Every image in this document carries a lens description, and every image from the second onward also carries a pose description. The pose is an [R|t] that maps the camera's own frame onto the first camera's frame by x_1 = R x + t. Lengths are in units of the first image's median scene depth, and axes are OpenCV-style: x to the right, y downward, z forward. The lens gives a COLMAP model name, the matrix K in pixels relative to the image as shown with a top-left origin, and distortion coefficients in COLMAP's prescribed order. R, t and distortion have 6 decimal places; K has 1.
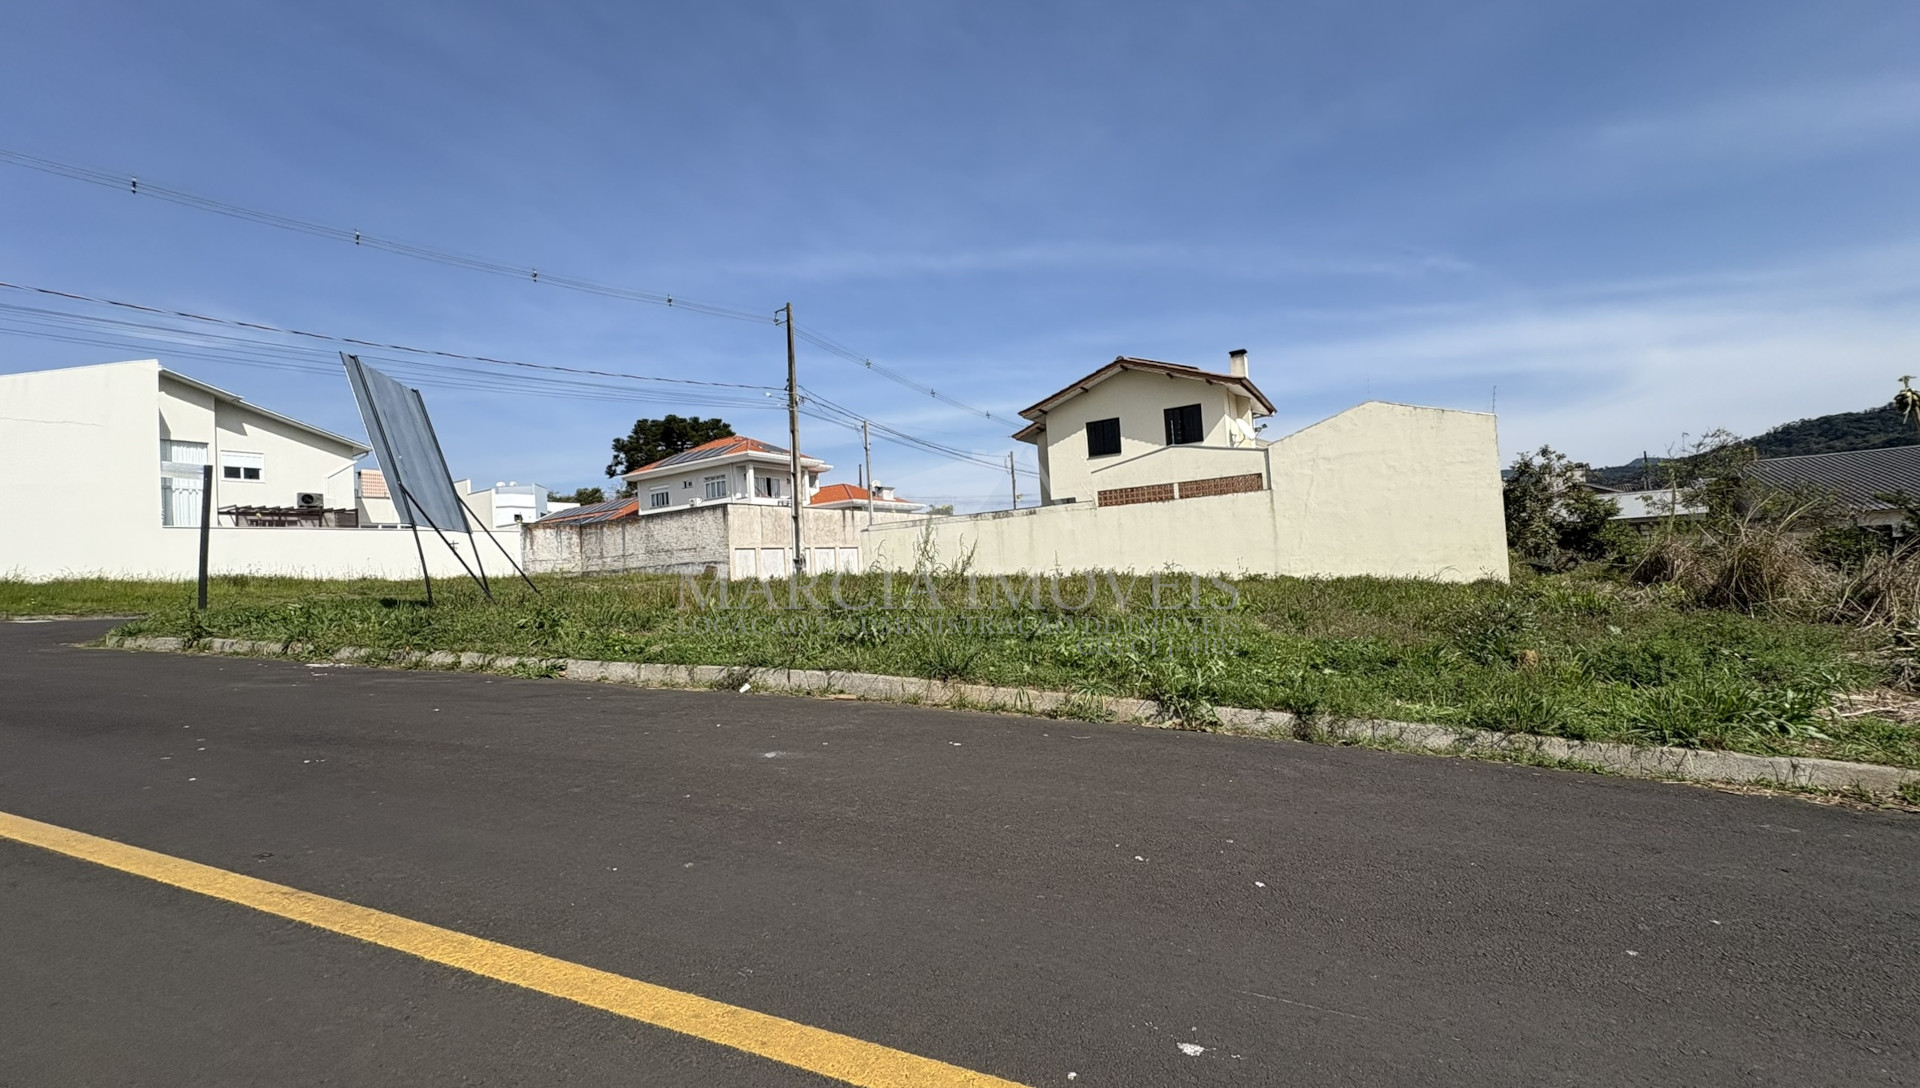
lens RADIAL K [[762.6, 0, 960.0], [0, 762.6, 544.0], [0, 0, 1]] dist [0.002146, 0.000309]
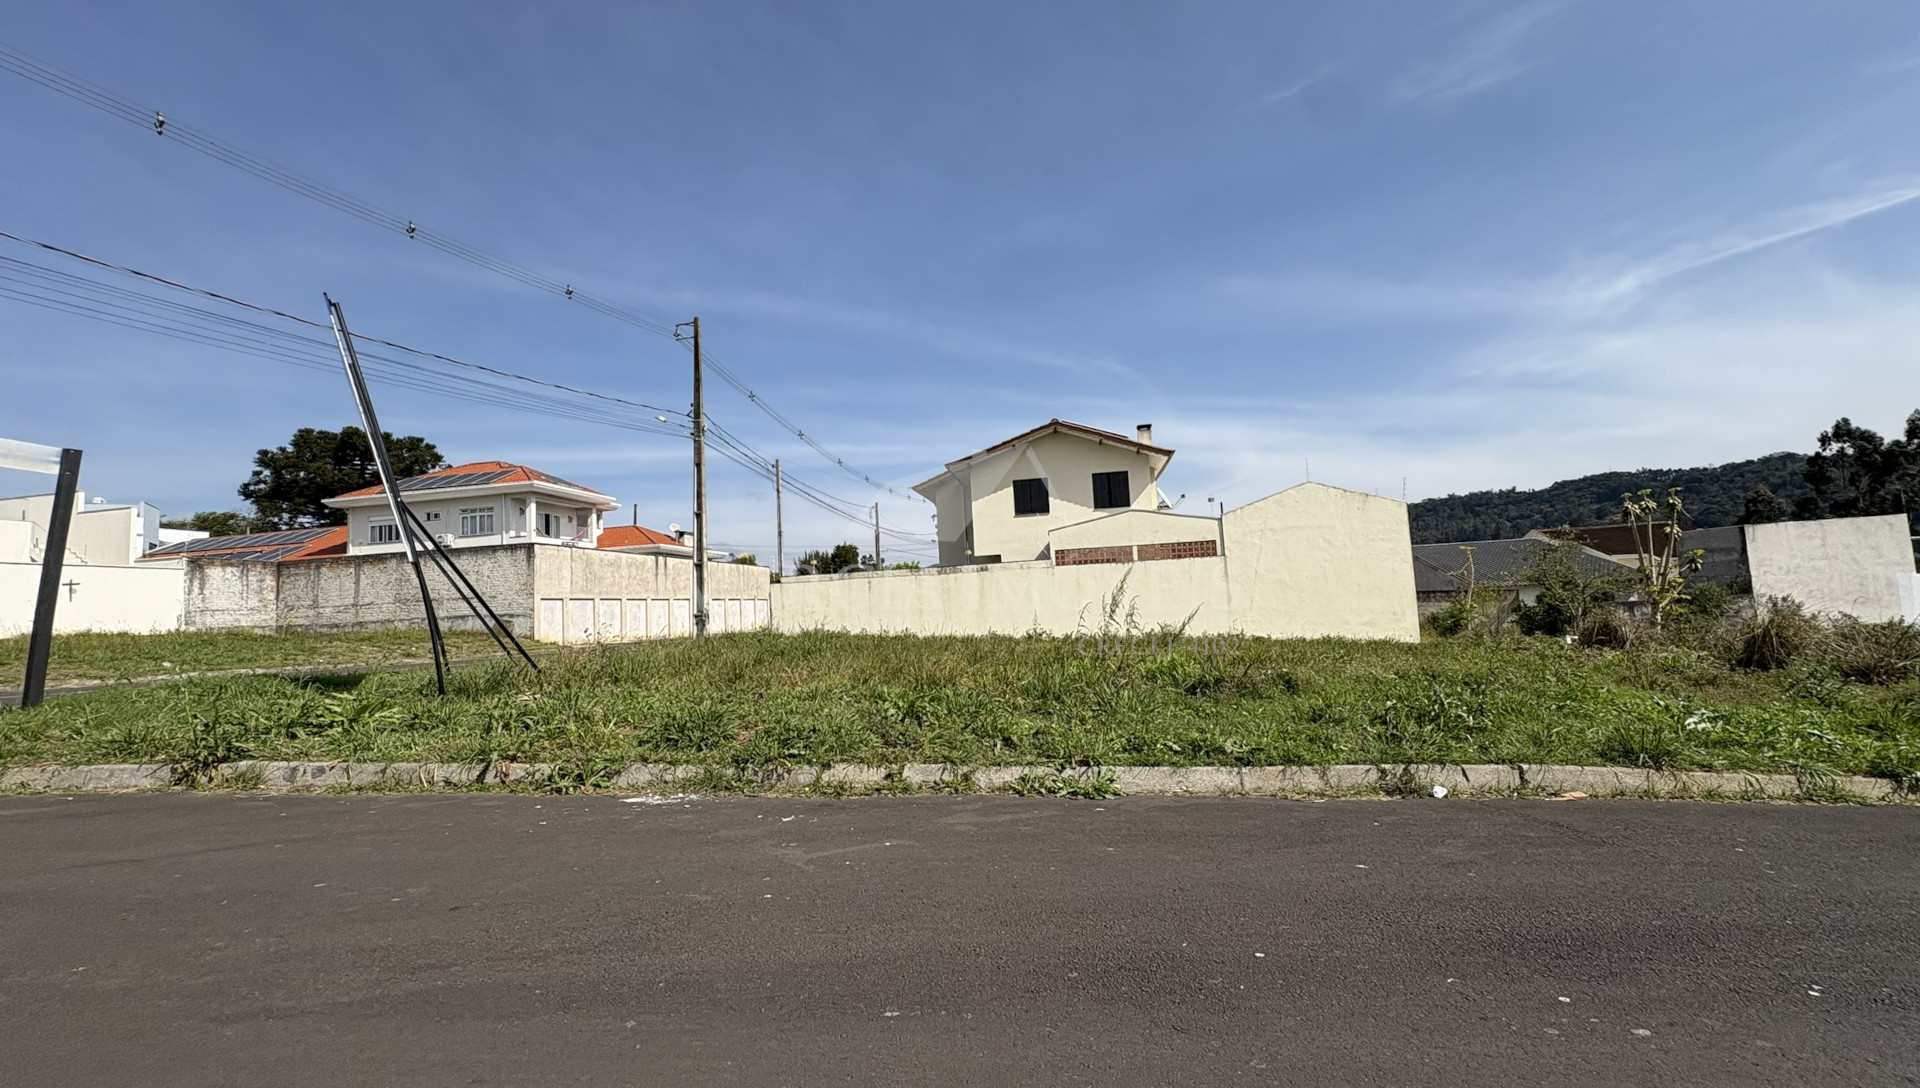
lens RADIAL K [[762.6, 0, 960.0], [0, 762.6, 544.0], [0, 0, 1]] dist [0.002146, 0.000309]
pose [[0.927329, 0.043944, 0.371659, -0.250377], [-0.018106, 0.997187, -0.072728, -0.001724], [-0.373810, 0.060714, 0.925516, 0.097885]]
